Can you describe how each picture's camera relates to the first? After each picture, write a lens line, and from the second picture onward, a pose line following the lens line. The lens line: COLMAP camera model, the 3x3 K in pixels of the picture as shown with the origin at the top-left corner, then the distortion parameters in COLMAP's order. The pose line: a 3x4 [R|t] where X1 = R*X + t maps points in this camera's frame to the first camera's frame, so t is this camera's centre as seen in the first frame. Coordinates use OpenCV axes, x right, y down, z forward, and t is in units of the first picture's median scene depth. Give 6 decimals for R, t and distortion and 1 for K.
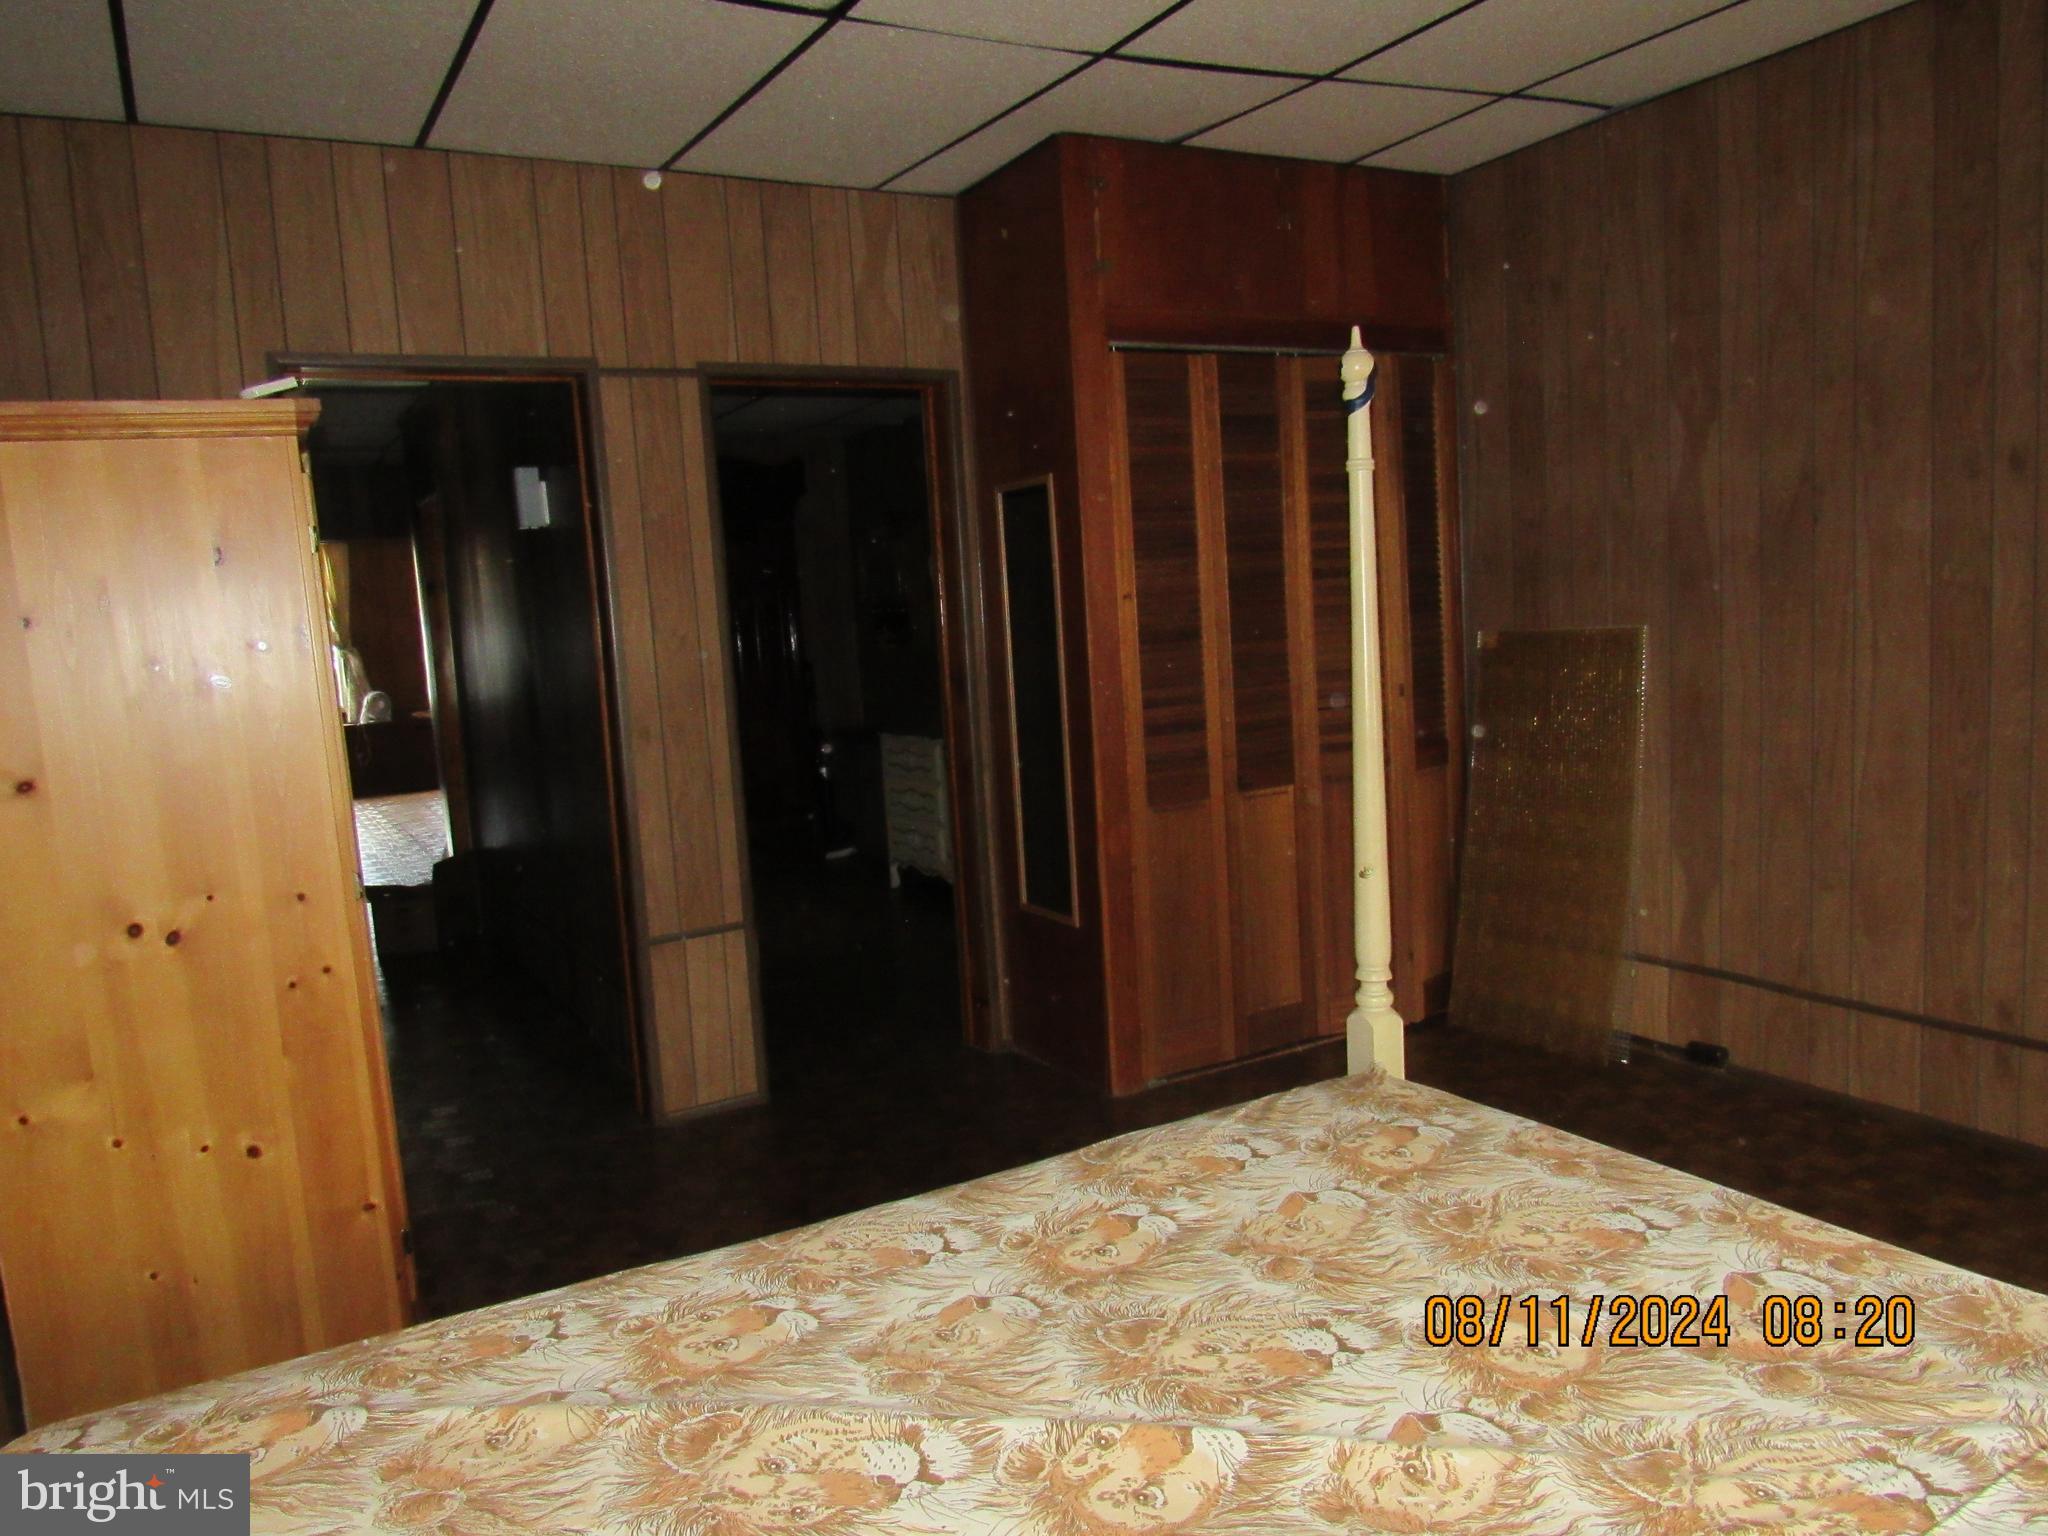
lens RADIAL K [[1462.4, 0, 1011.9], [0, 1462.4, 766.6], [0, 0, 1]] dist [-0.032368, 0.017193]
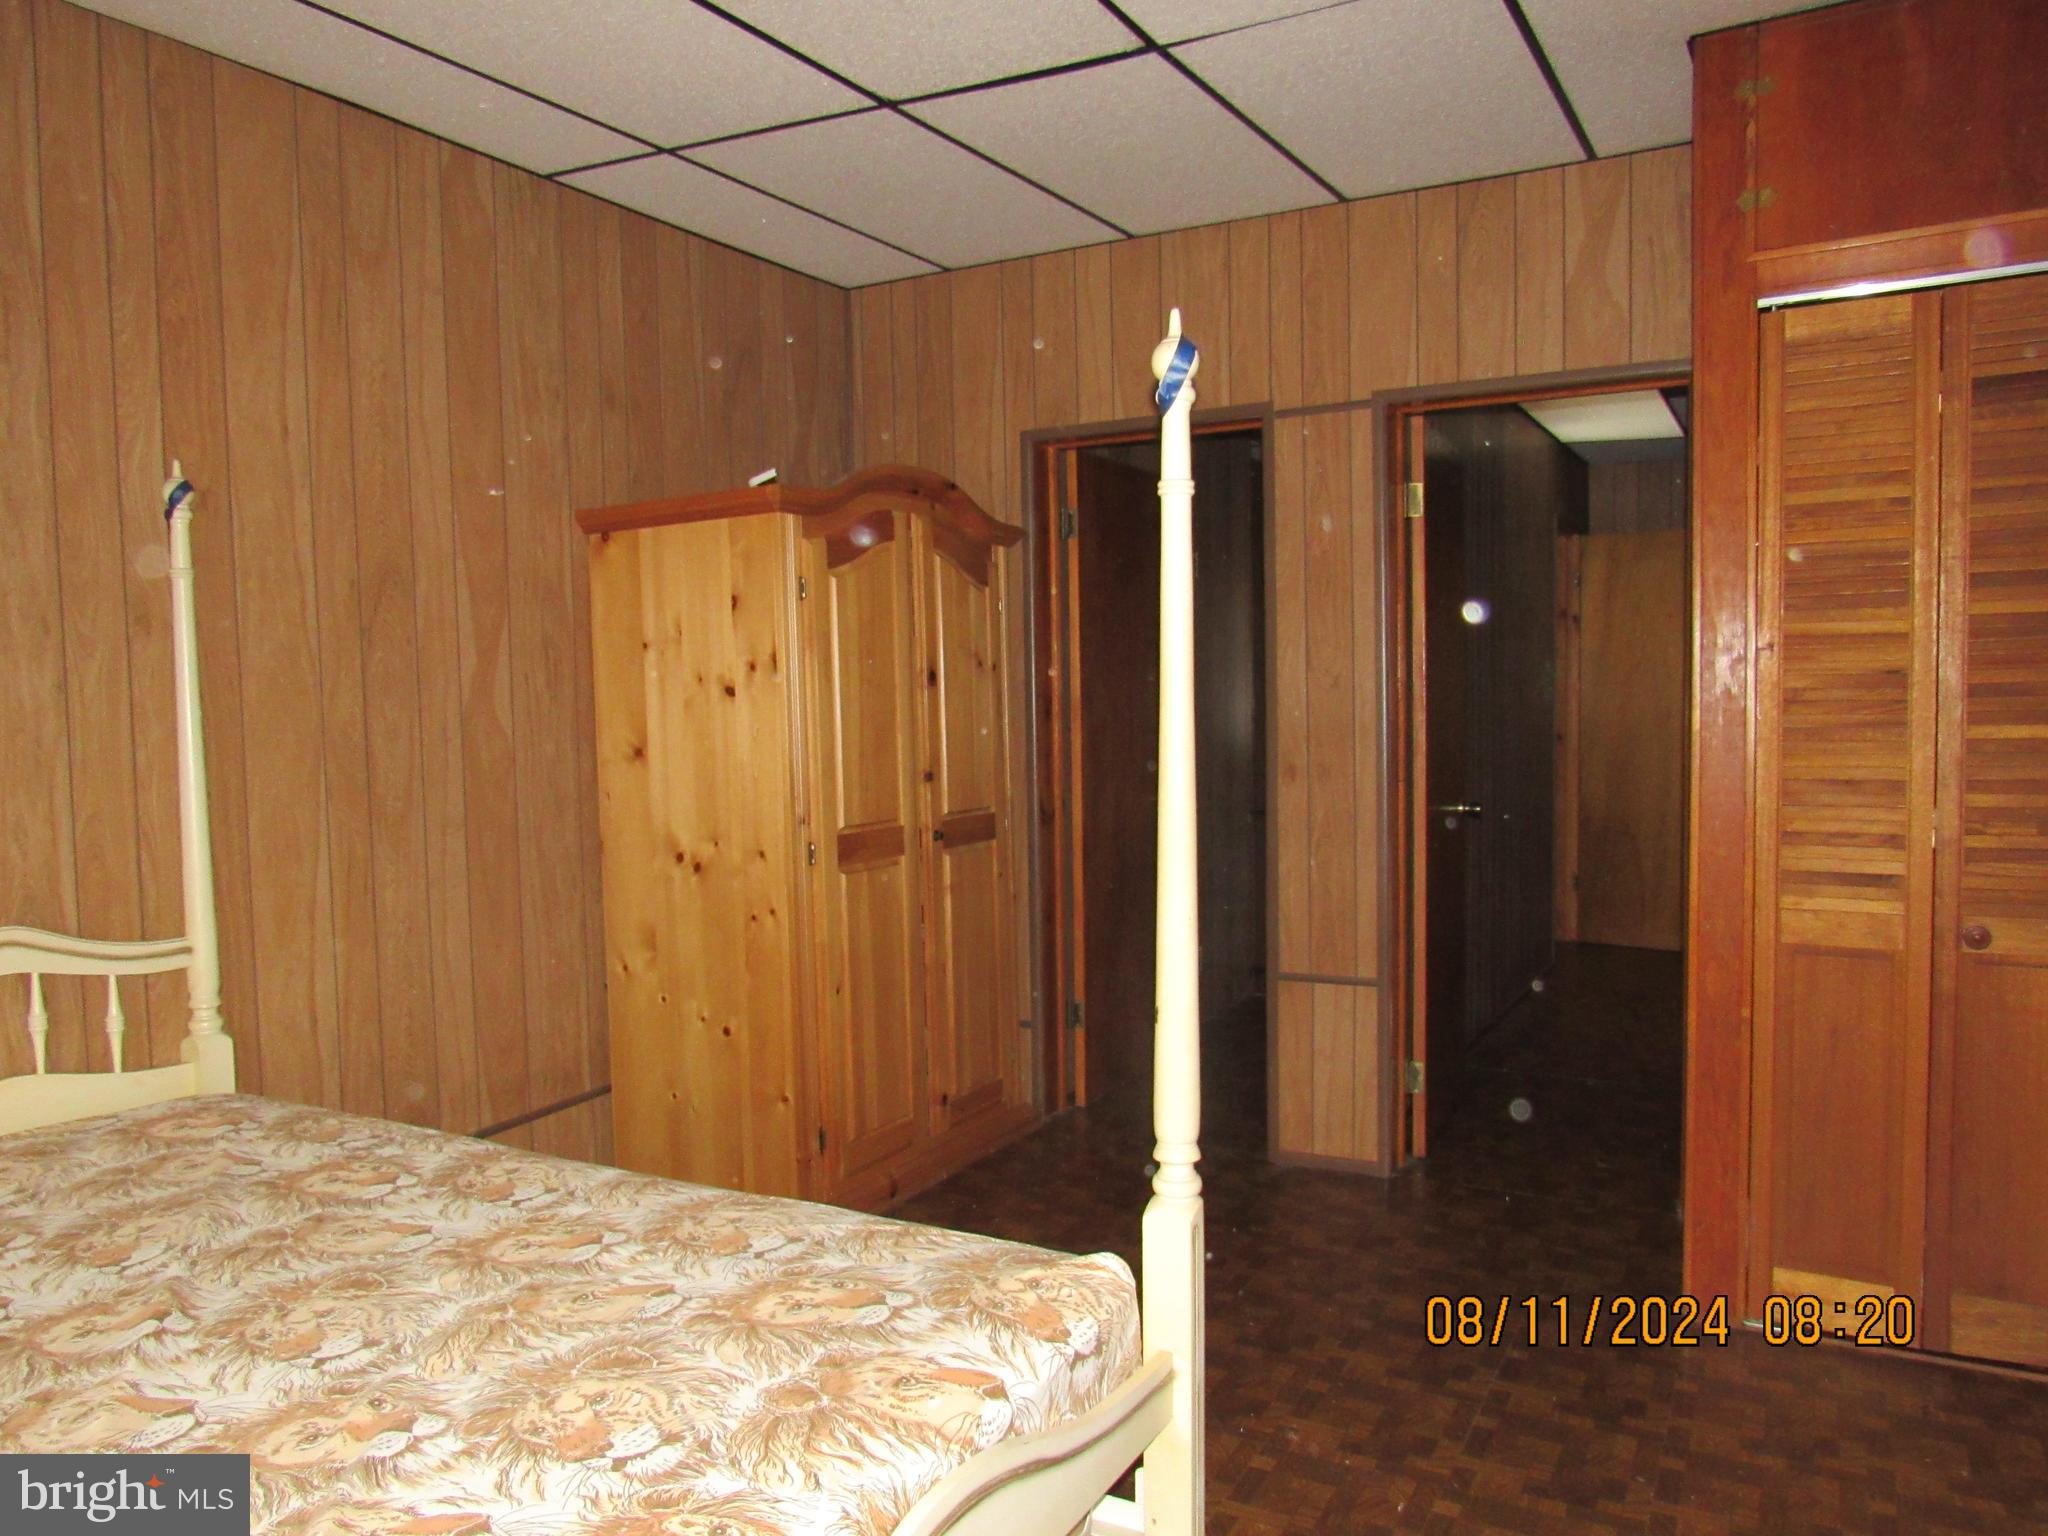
lens RADIAL K [[1462.4, 0, 1019.6], [0, 1462.4, 766.5], [0, 0, 1]] dist [-0.032368, 0.017193]
pose [[0.526537, 0.095840, -0.844733, 0.986952], [-0.106962, 0.993198, 0.046013, -0.100943], [0.843397, 0.066127, 0.533207, 0.606109]]
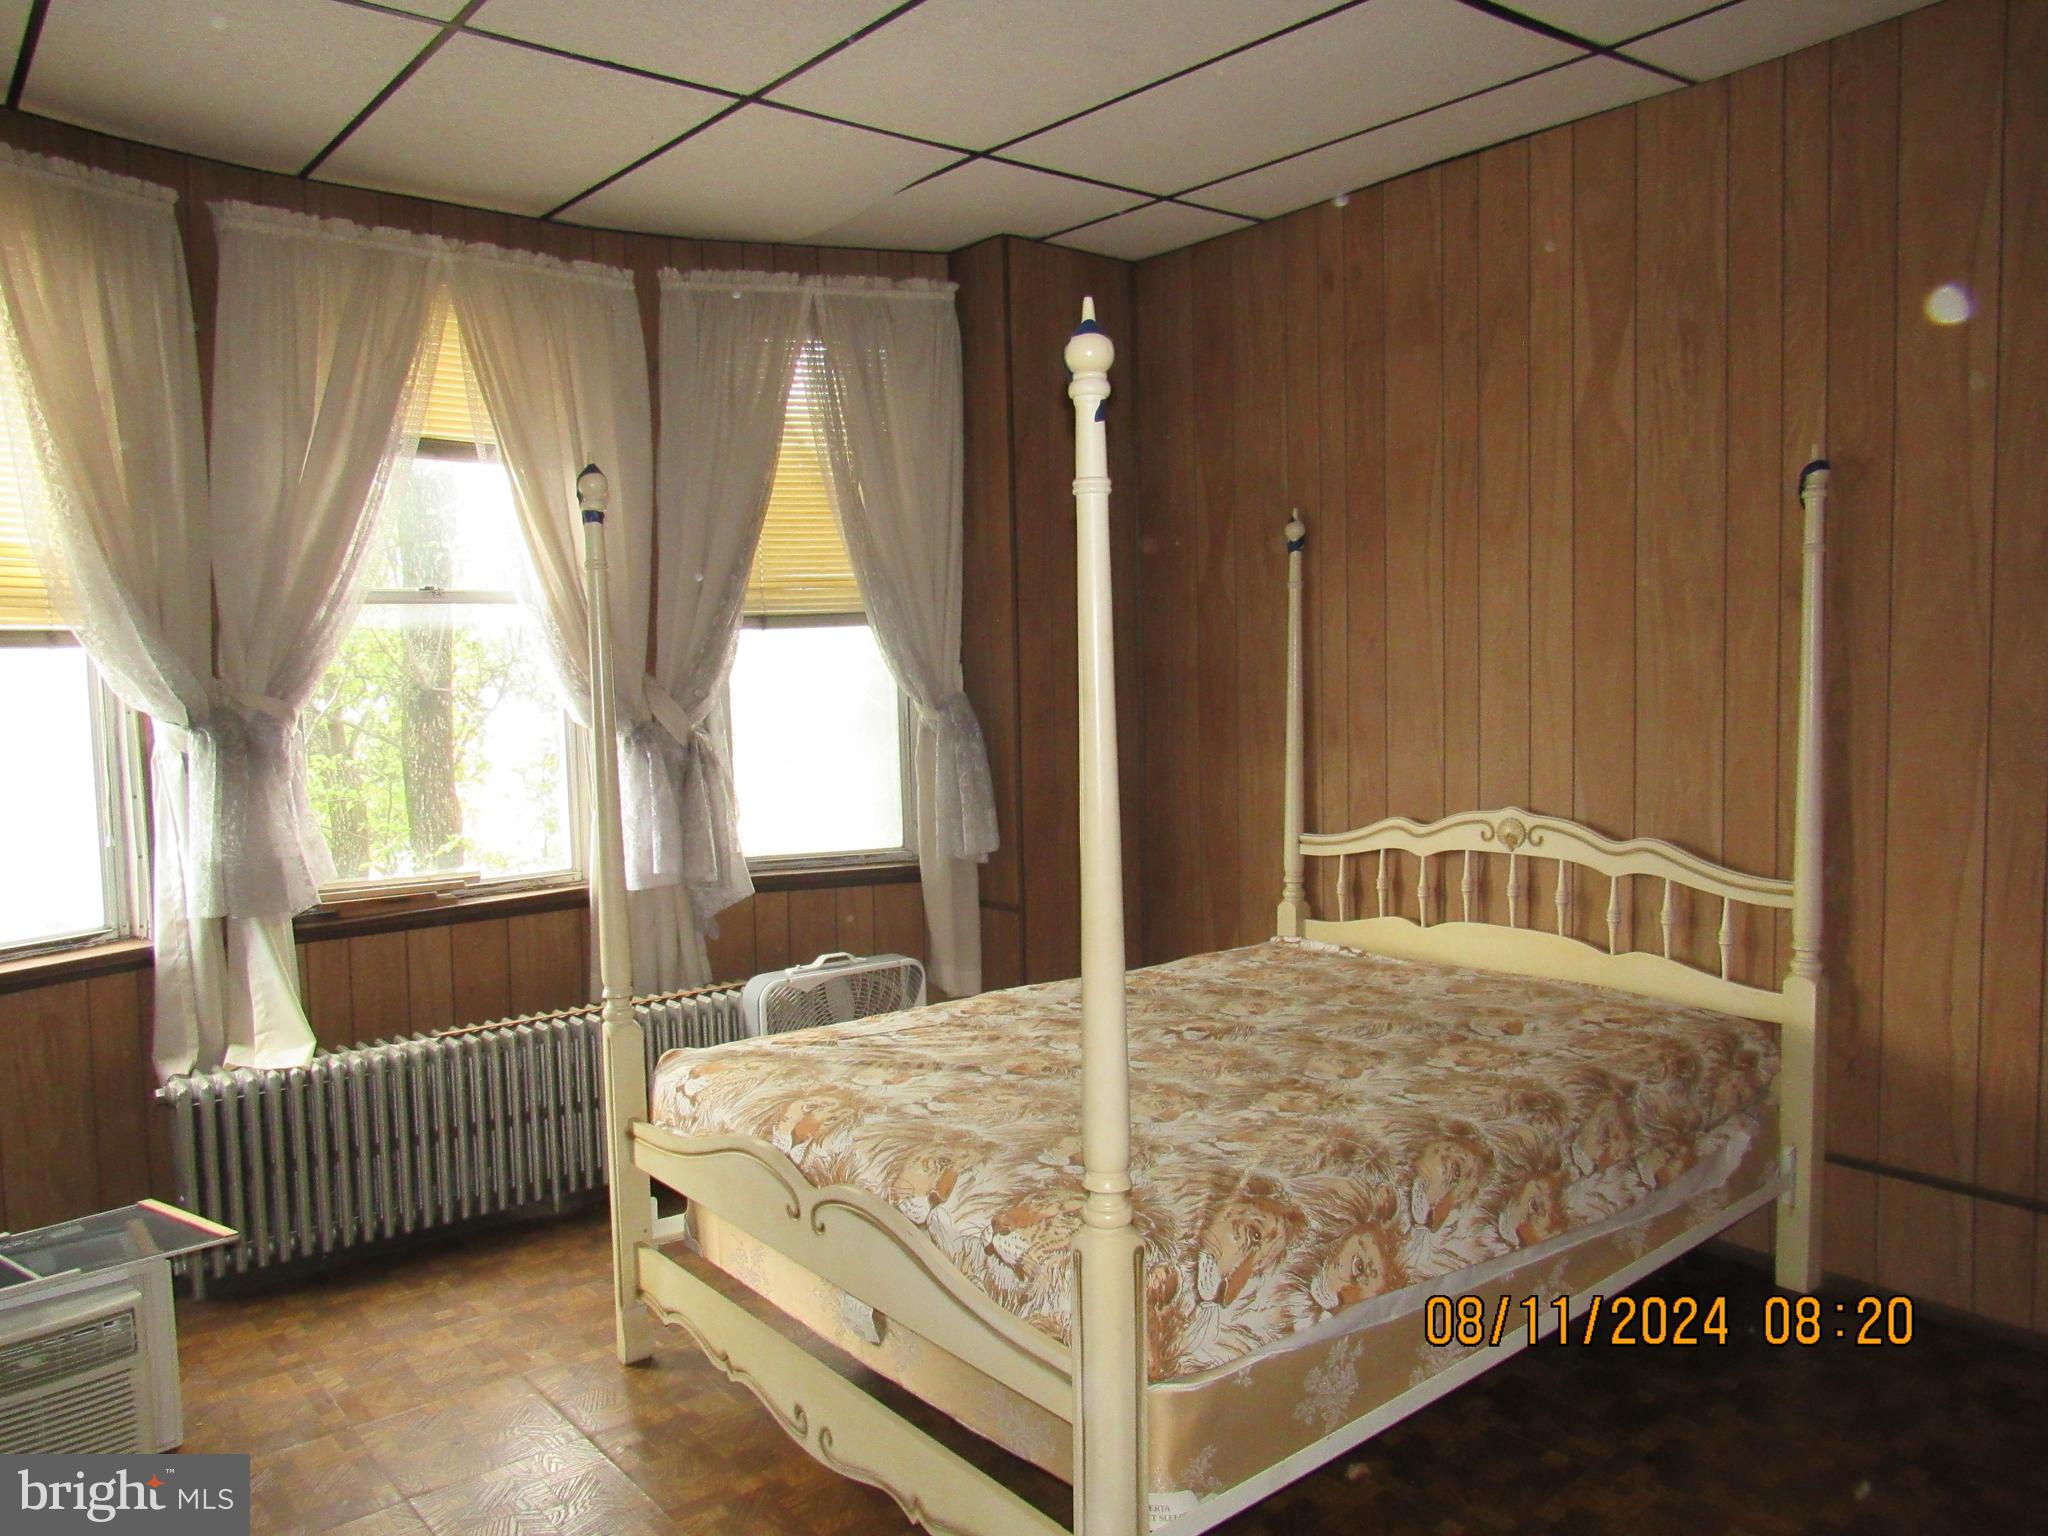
lens RADIAL K [[1462.4, 0, 1023.6], [0, 1462.4, 813.5], [0, 0, 1]] dist [-0.032368, 0.017193]
pose [[-0.979984, 0.094134, -0.175414, 0.474404], [0.055294, 0.975179, 0.214404, -0.232018], [0.191243, 0.200414, -0.960864, 1.966590]]
